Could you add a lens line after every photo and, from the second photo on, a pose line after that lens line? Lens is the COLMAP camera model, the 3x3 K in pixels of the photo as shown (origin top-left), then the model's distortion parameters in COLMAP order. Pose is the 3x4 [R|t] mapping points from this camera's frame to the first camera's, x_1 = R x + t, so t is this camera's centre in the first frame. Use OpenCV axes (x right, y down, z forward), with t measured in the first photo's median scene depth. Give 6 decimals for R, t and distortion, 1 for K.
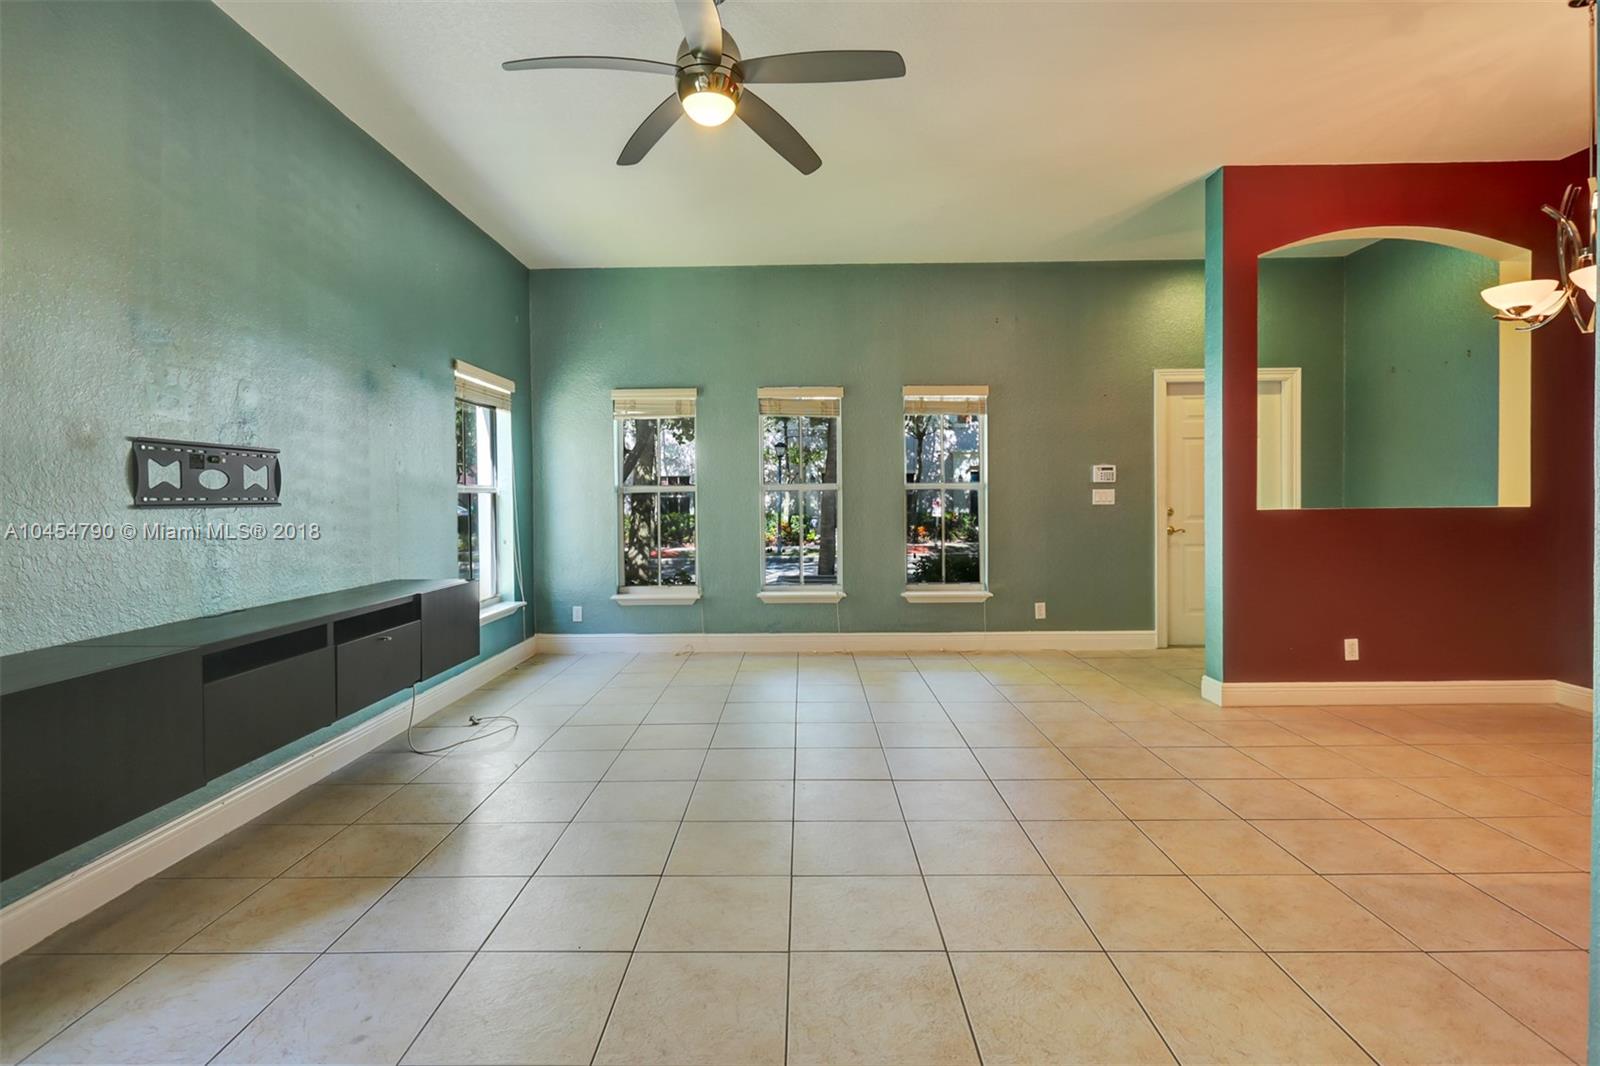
lens RADIAL K [[779.8, 0, 793.1], [0, 779.8, 508.9], [0, 0, 1]] dist [-0.001516, 0.000569]
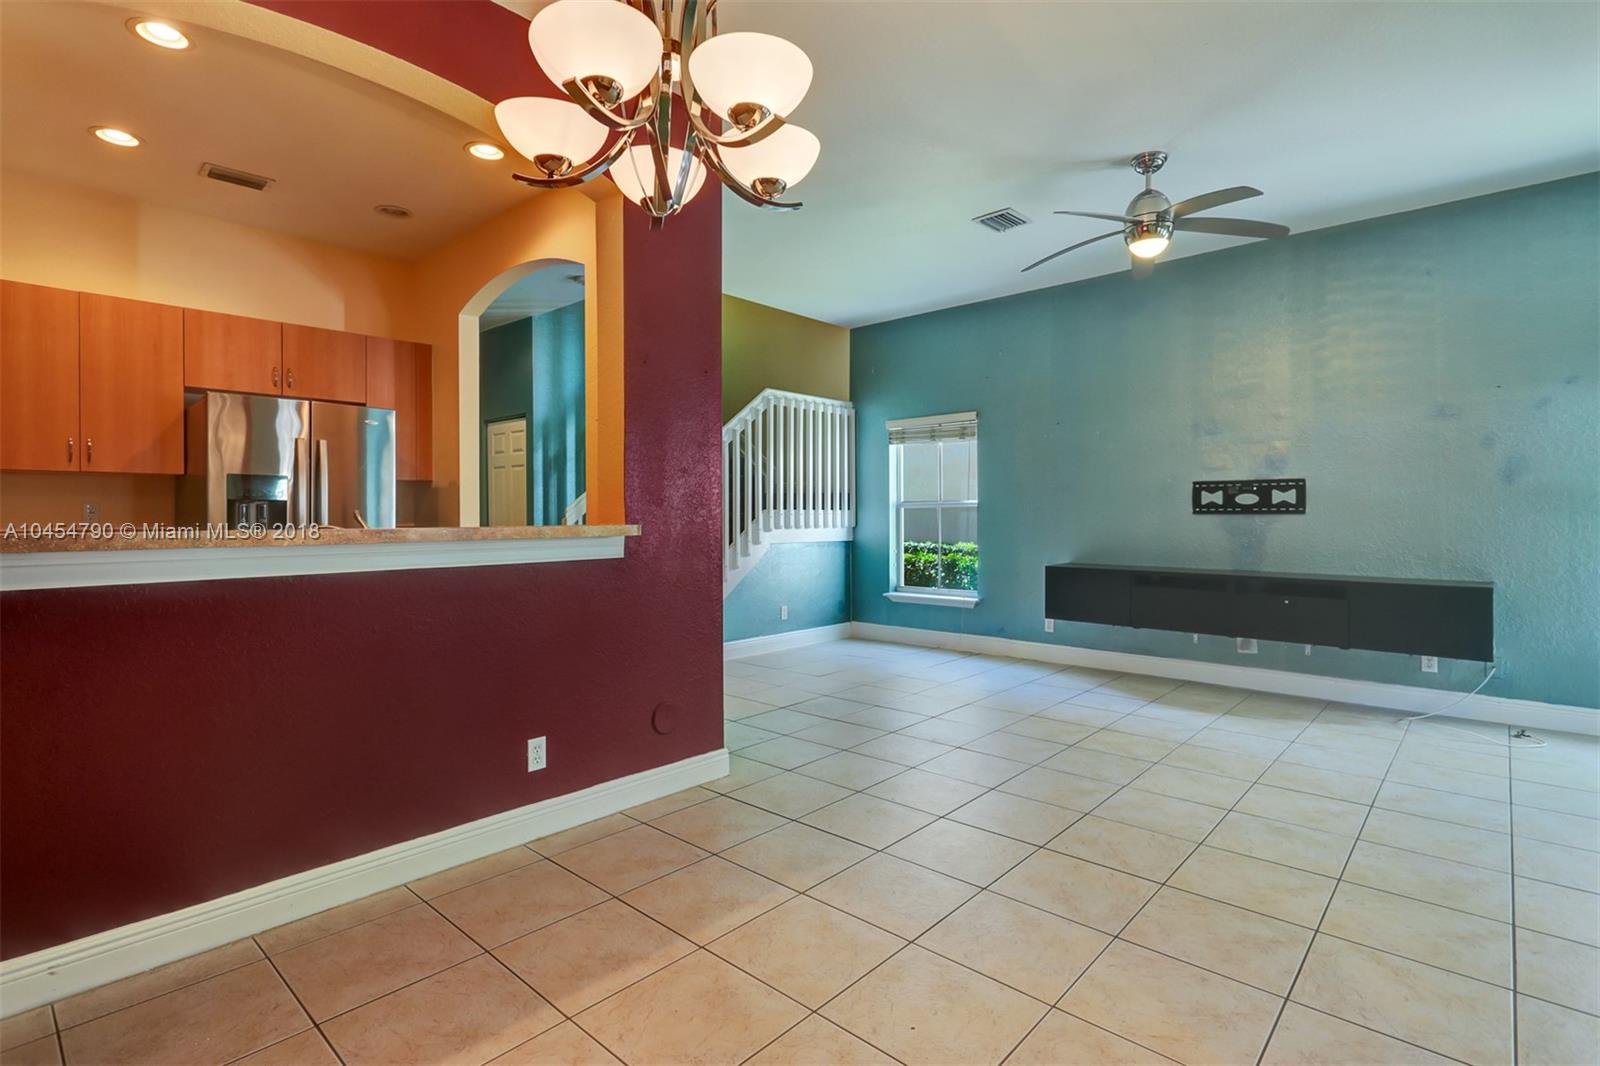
lens RADIAL K [[771.3, 0, 793.2], [0, 771.3, 519.3], [0, 0, 1]] dist [-0.004080, 0.001283]
pose [[-0.668041, 0.019831, -0.743860, 1.095030], [-0.000618, 0.999630, 0.027205, -0.031013], [0.744124, 0.018634, -0.667782, 1.139119]]
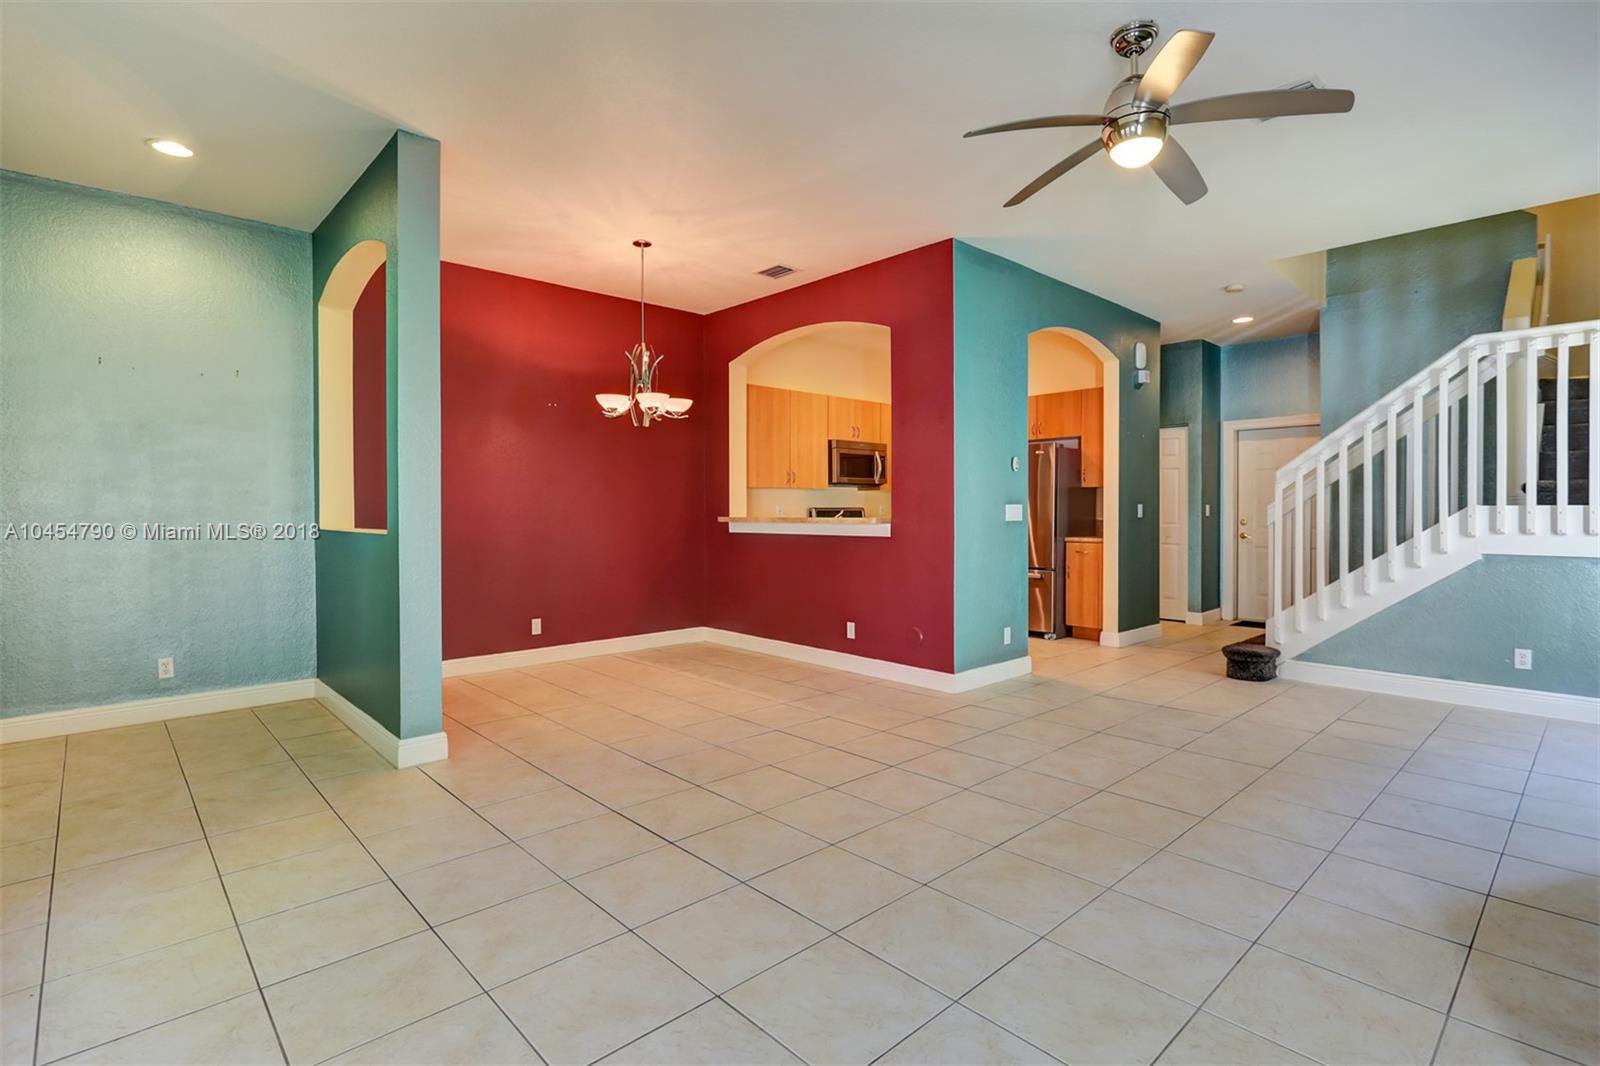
lens RADIAL K [[771.3, 0, 793.2], [0, 771.3, 519.3], [0, 0, 1]] dist [-0.004080, 0.001283]
pose [[-0.684552, 0.005515, 0.728943, -0.429275], [0.020779, 0.999713, 0.011950, -0.020517], [-0.728668, 0.023327, -0.684470, 1.606634]]
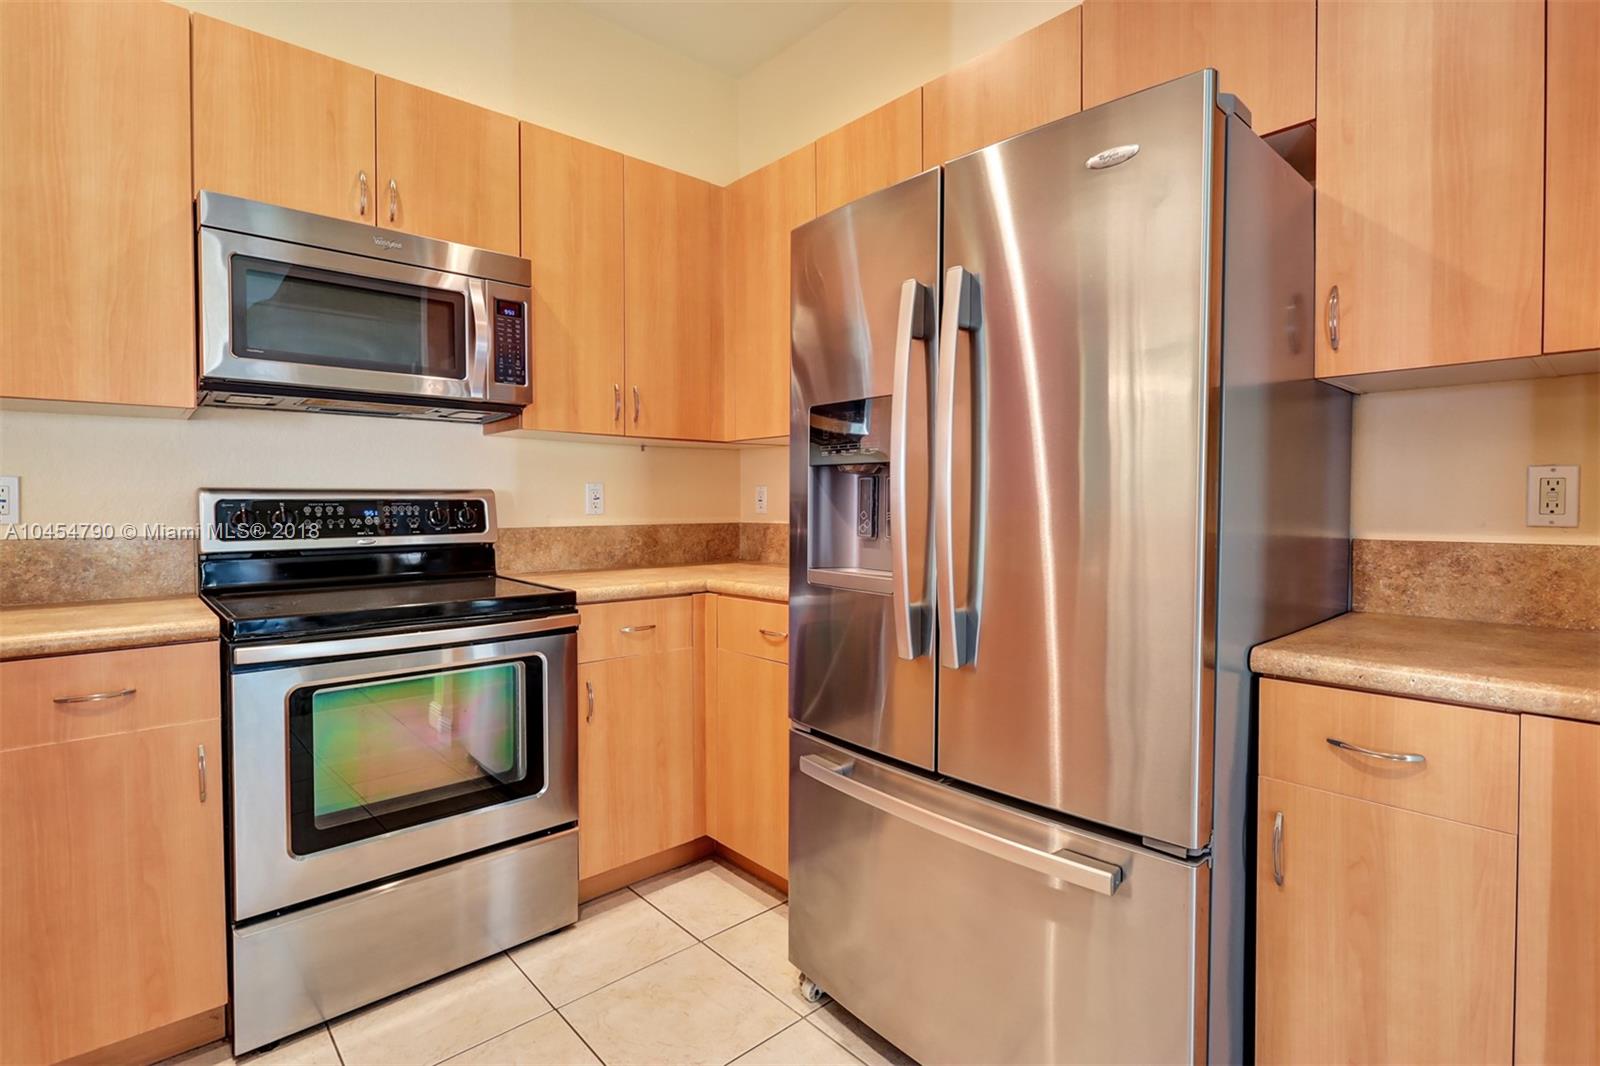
lens RADIAL K [[775.7, 0, 791.4], [0, 775.7, 519.0], [0, 0, 1]] dist [0.002040, 0.001531]
pose [[-0.669749, -0.001716, 0.742585, 0.439157], [0.020323, 0.999580, 0.020640, -0.006655], [-0.742309, 0.028915, -0.669433, 0.089307]]
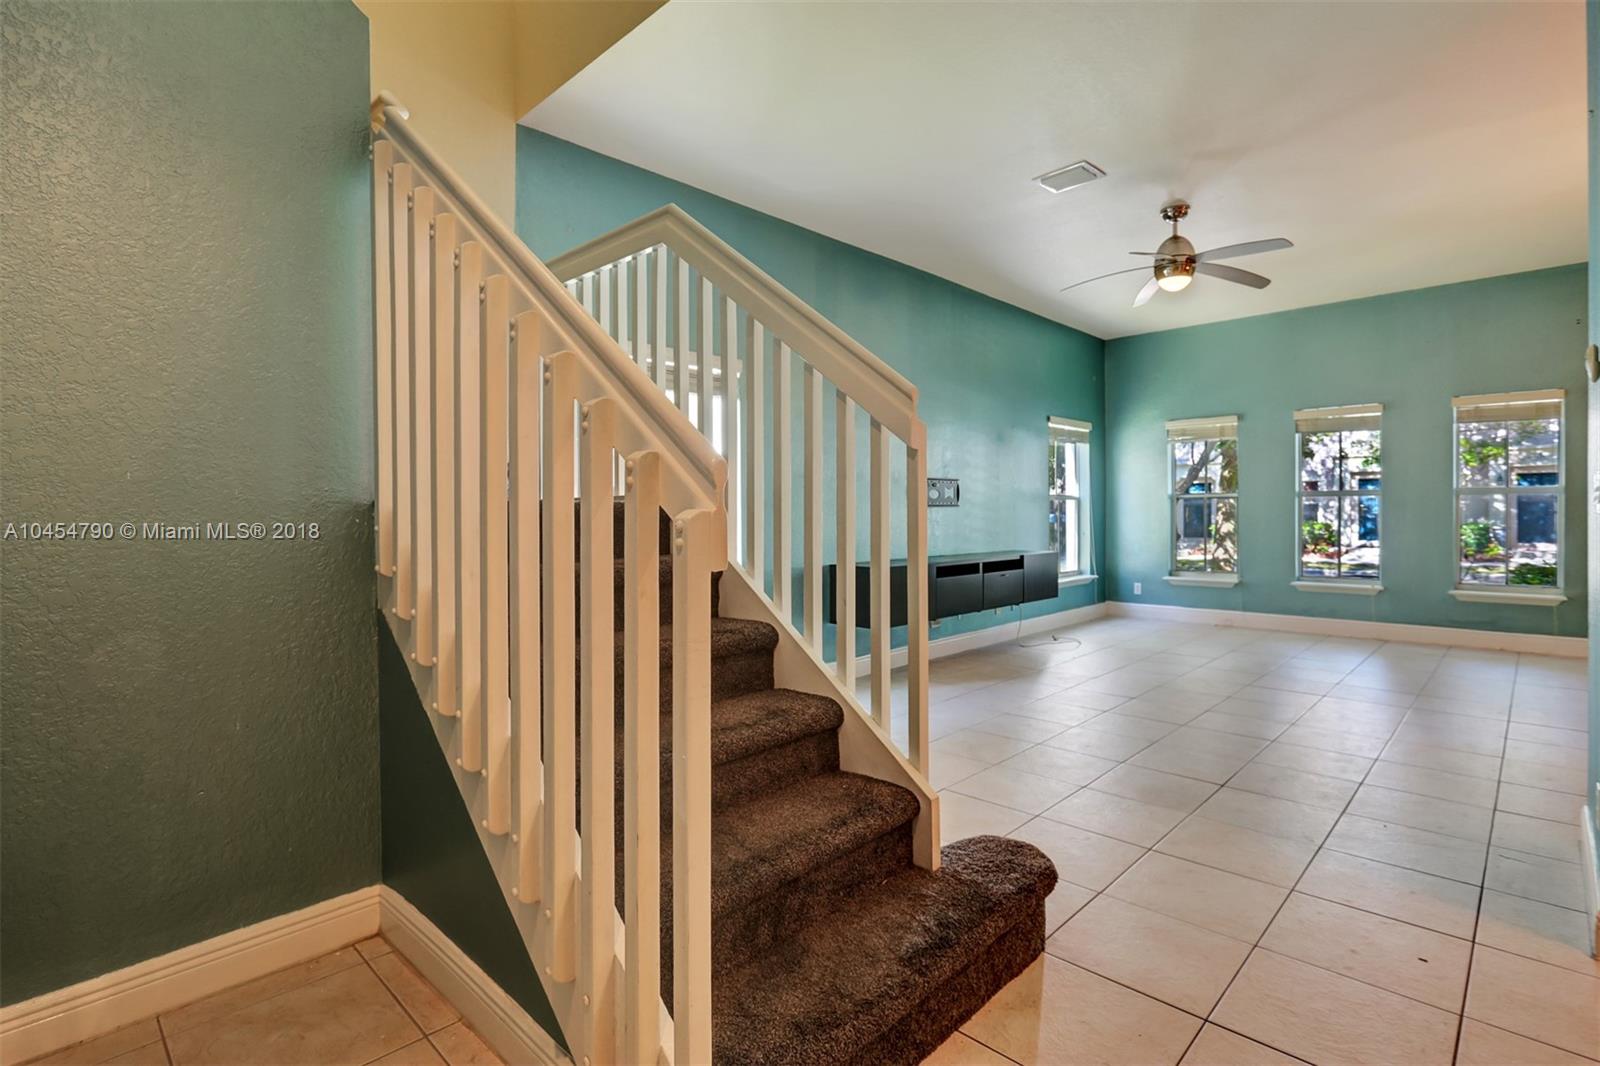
lens RADIAL K [[771.3, 0, 793.2], [0, 771.3, 519.3], [0, 0, 1]] dist [-0.004080, 0.001283]
pose [[0.724804, 0.011400, -0.688861, 0.367318], [-0.008716, 0.999935, 0.007377, 0.016188], [0.688900, 0.000657, 0.724856, -0.670595]]
